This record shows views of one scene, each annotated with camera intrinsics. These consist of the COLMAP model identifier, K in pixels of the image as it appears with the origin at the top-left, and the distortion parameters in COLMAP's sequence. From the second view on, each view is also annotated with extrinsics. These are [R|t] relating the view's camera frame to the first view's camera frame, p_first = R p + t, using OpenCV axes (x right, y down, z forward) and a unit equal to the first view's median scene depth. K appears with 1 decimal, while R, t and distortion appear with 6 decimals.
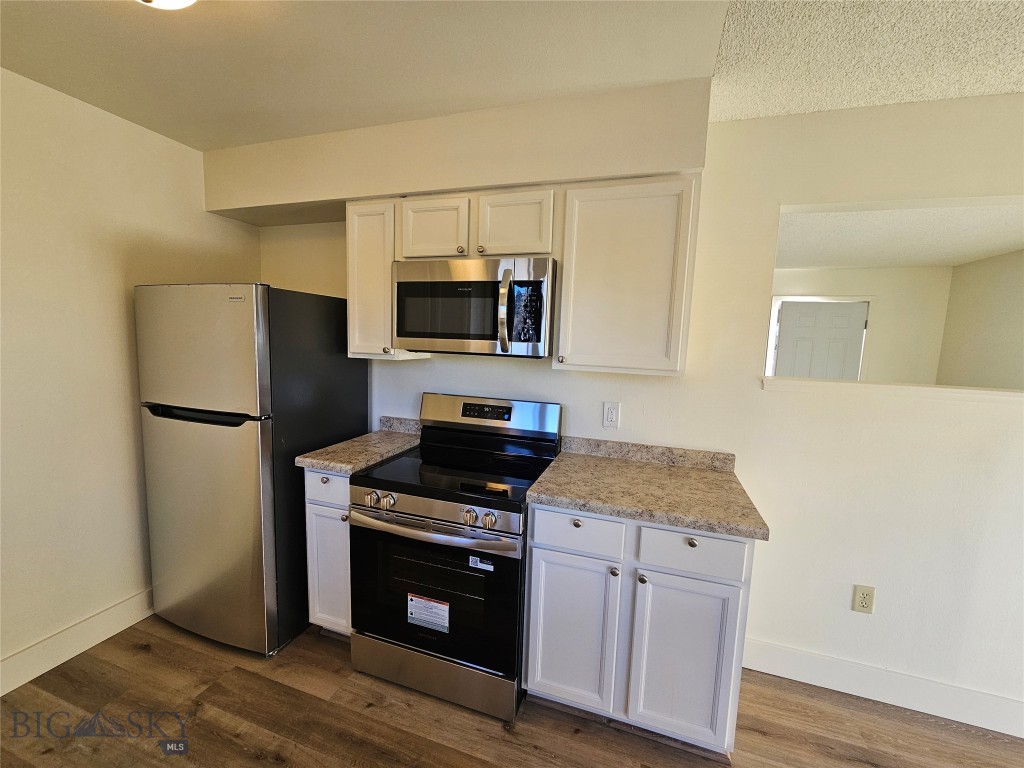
lens RADIAL K [[420.1, 0, 511.9], [0, 420.1, 387.5], [0, 0, 1]] dist [-0.006920, 0.003443]
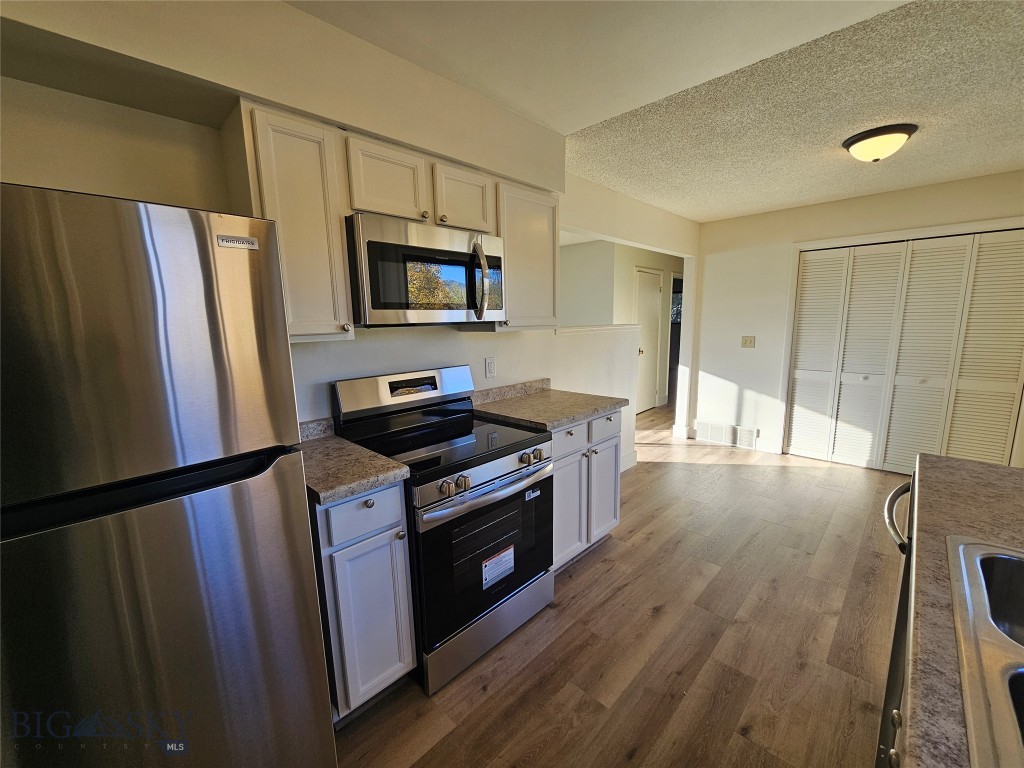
lens RADIAL K [[420.1, 0, 511.3], [0, 420.1, 386.9], [0, 0, 1]] dist [-0.006920, 0.003443]
pose [[0.431981, -0.190901, 0.881447, -0.994845], [0.141891, 0.979556, 0.142610, -0.056355], [-0.890651, 0.063464, 0.450237, 0.441961]]
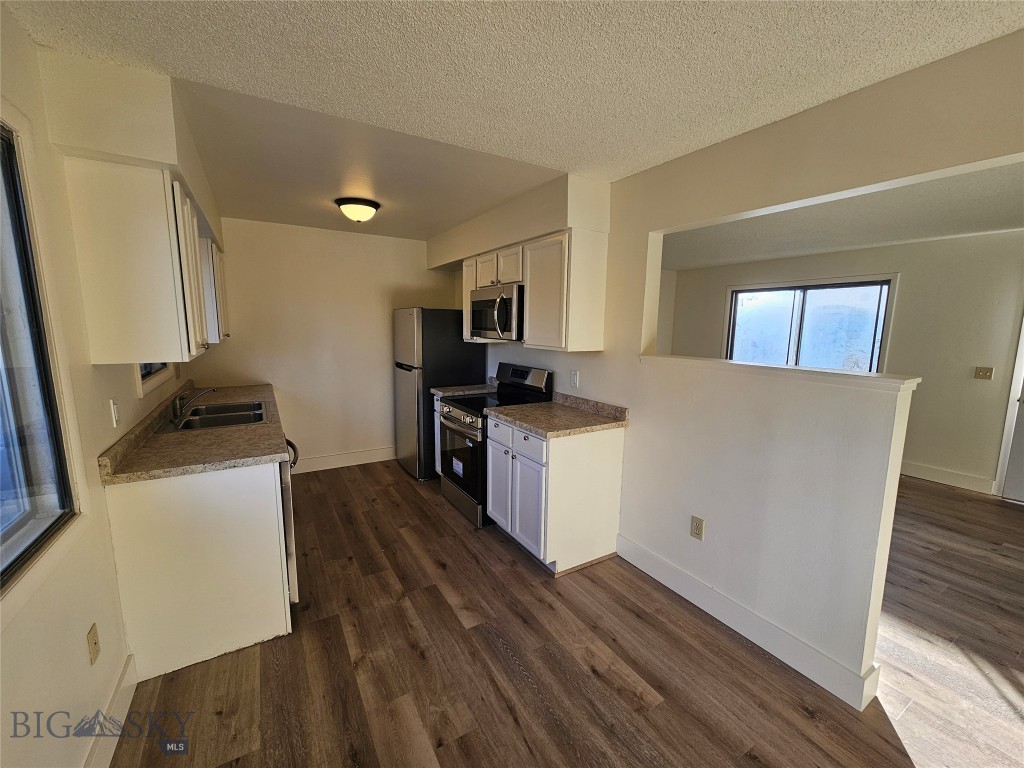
lens RADIAL K [[420.1, 0, 510.1], [0, 420.1, 386.9], [0, 0, 1]] dist [-0.006920, 0.003443]
pose [[0.757386, 0.069092, -0.649302, 1.224791], [-0.061289, 0.997518, 0.034654, 0.064946], [0.650084, 0.013549, 0.759741, -0.362461]]
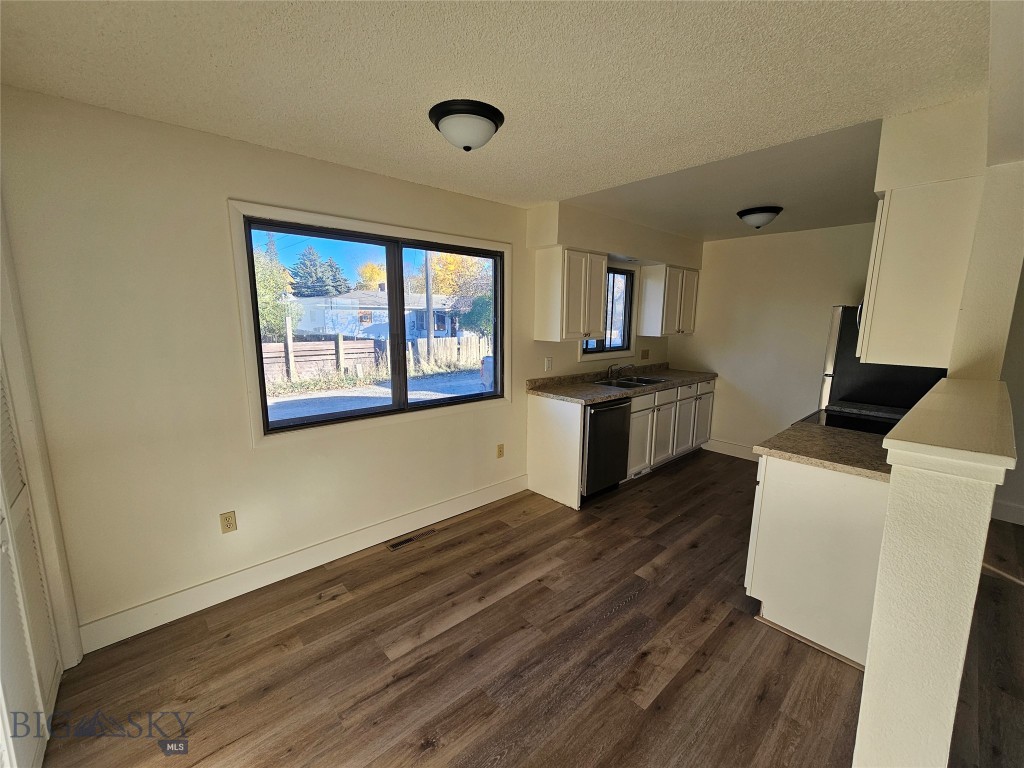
lens RADIAL K [[420.1, 0, 509.9], [0, 420.1, 384.6], [0, 0, 1]] dist [-0.006920, 0.003443]
pose [[-0.490412, 0.096512, -0.866130, 1.818350], [-0.130451, 0.974522, 0.182453, -0.046815], [0.861672, 0.202464, -0.465327, 0.660032]]
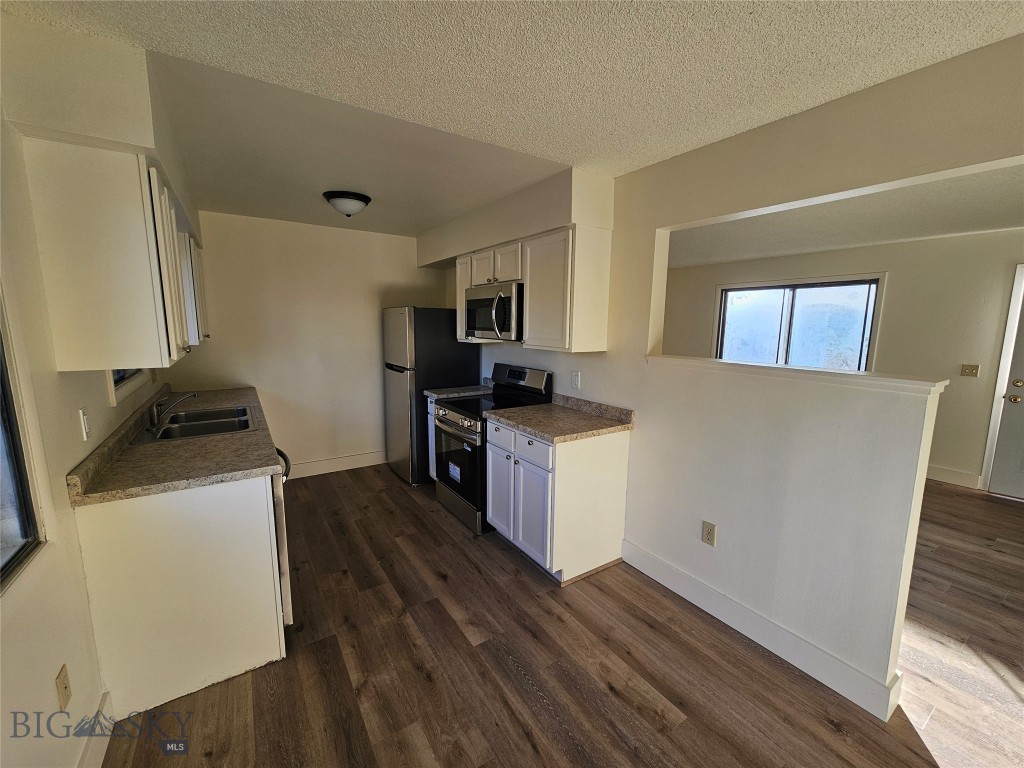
lens RADIAL K [[420.1, 0, 511.3], [0, 420.1, 386.7], [0, 0, 1]] dist [-0.006920, 0.003443]
pose [[0.784725, 0.065353, -0.616389, 1.133099], [-0.054724, 0.997848, 0.036128, 0.055439], [0.617424, 0.005380, 0.786612, -0.358181]]
